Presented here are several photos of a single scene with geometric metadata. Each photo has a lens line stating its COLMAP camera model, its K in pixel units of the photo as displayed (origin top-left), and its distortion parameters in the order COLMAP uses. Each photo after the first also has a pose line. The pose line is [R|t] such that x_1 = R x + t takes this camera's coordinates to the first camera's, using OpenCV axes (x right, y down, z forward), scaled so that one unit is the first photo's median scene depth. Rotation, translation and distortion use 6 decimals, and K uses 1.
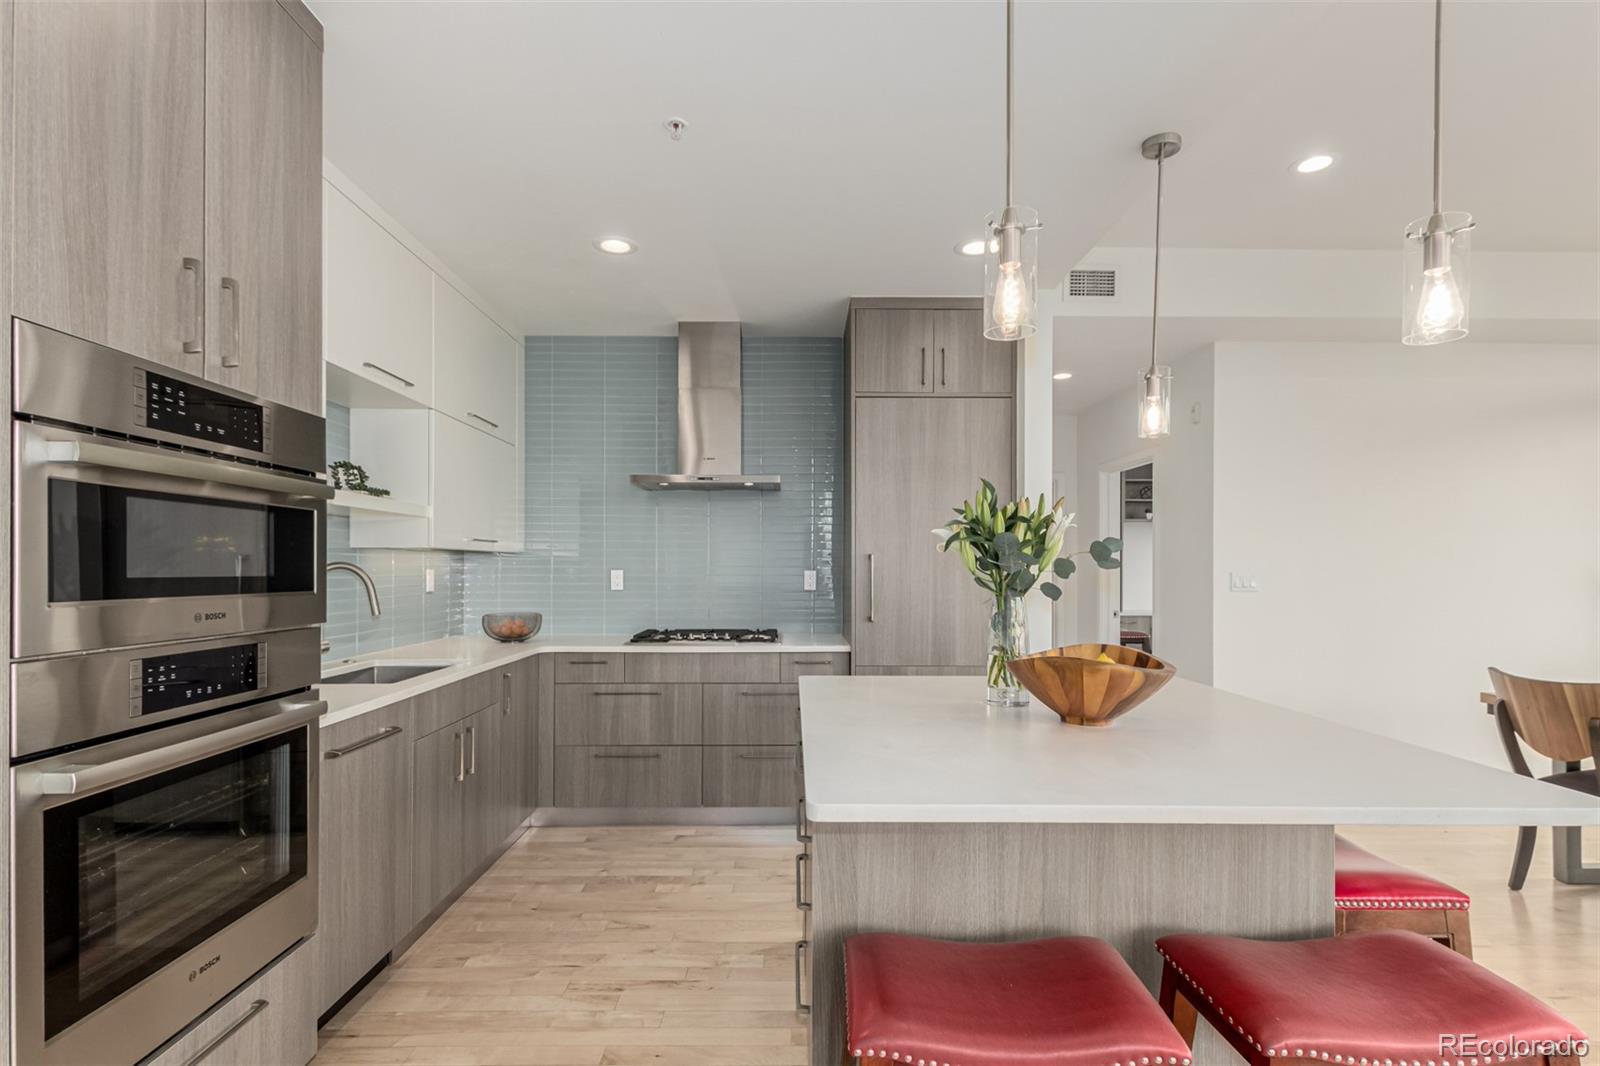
lens RADIAL K [[772.5, 0, 795.8], [0, 772.5, 565.2], [0, 0, 1]] dist [0.001995, 0.000372]
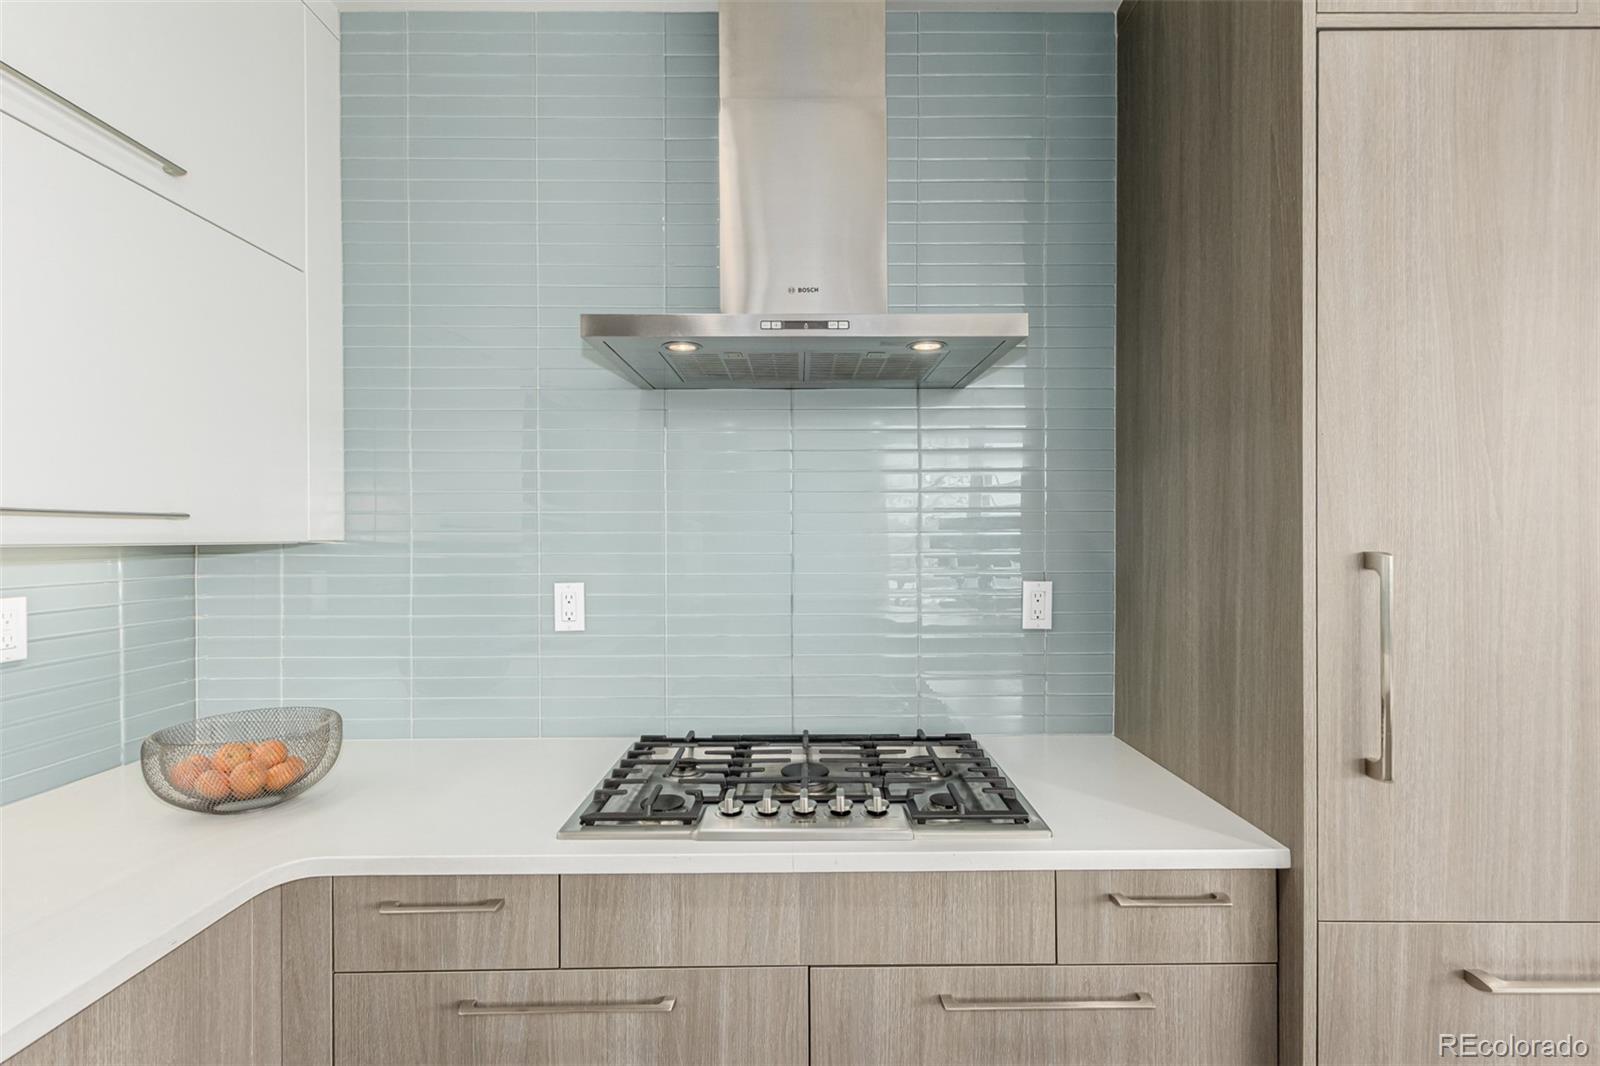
lens RADIAL K [[772.5, 0, 801.6], [0, 772.5, 536.0], [0, 0, 1]] dist [0.001995, 0.000372]
pose [[0.999895, -0.005249, -0.013542, -0.118659], [0.005260, 0.999986, 0.000832, -0.021396], [0.013537, -0.000903, 0.999908, 0.687895]]
